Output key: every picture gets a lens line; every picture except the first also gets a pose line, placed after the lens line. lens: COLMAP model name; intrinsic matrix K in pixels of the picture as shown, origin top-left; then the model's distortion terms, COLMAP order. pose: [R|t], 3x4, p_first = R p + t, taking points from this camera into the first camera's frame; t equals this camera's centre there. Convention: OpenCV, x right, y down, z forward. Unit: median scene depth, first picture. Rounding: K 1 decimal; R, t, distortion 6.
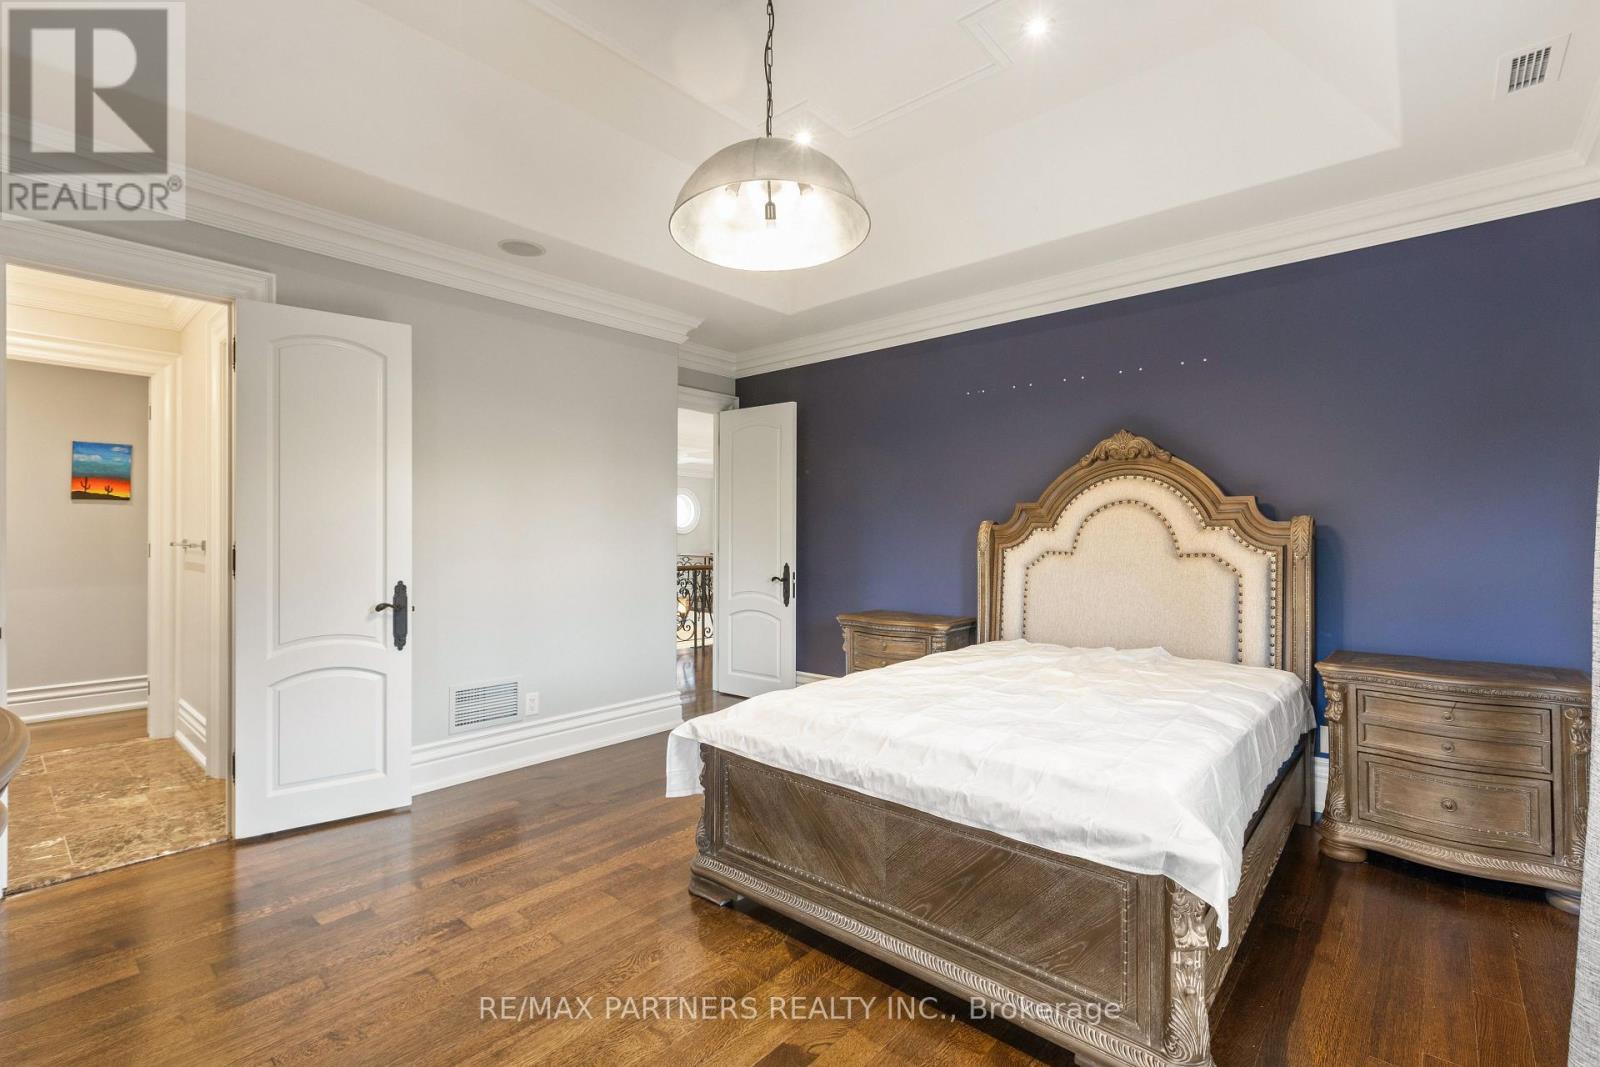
lens RADIAL K [[717.8, 0, 798.7], [0, 717.8, 530.6], [0, 0, 1]] dist [-0.000451, 0.000021]
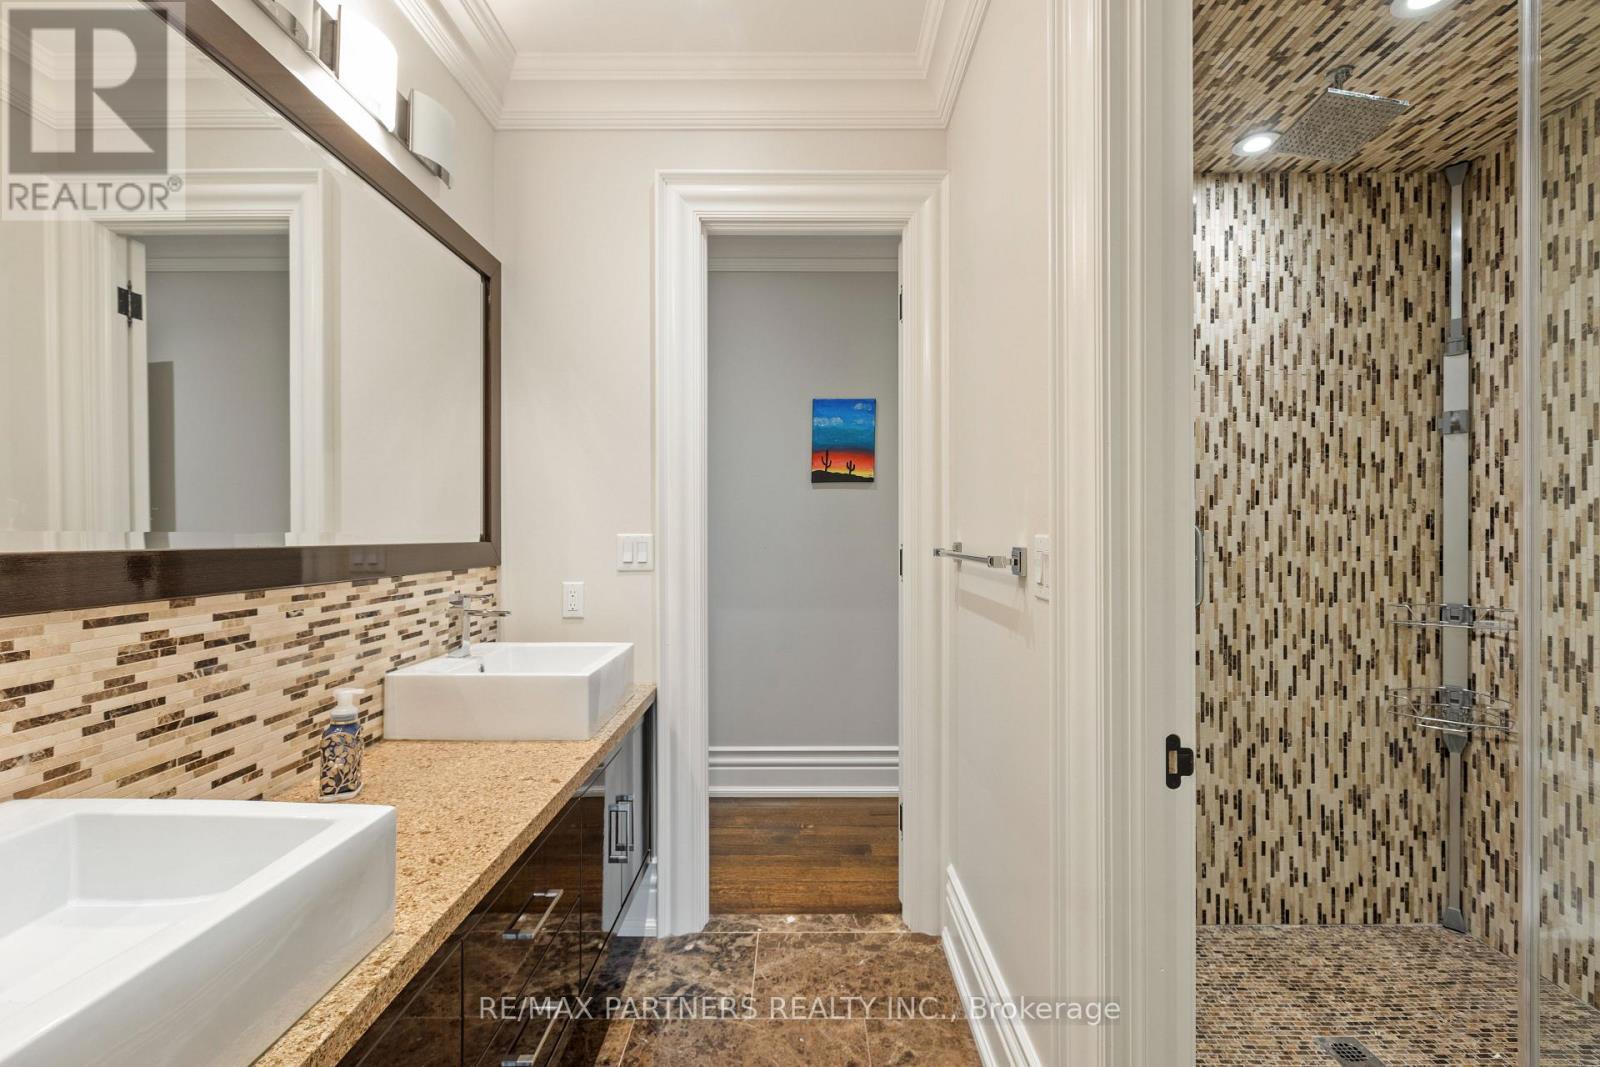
lens RADIAL K [[717.8, 0, 798.7], [0, 717.8, 530.6], [0, 0, 1]] dist [-0.000451, 0.000021]
pose [[0.654571, -0.001952, -0.755998, -0.492958], [0.001007, 0.999998, -0.001710, 0.004215], [0.756000, 0.000358, 0.654572, 0.531821]]
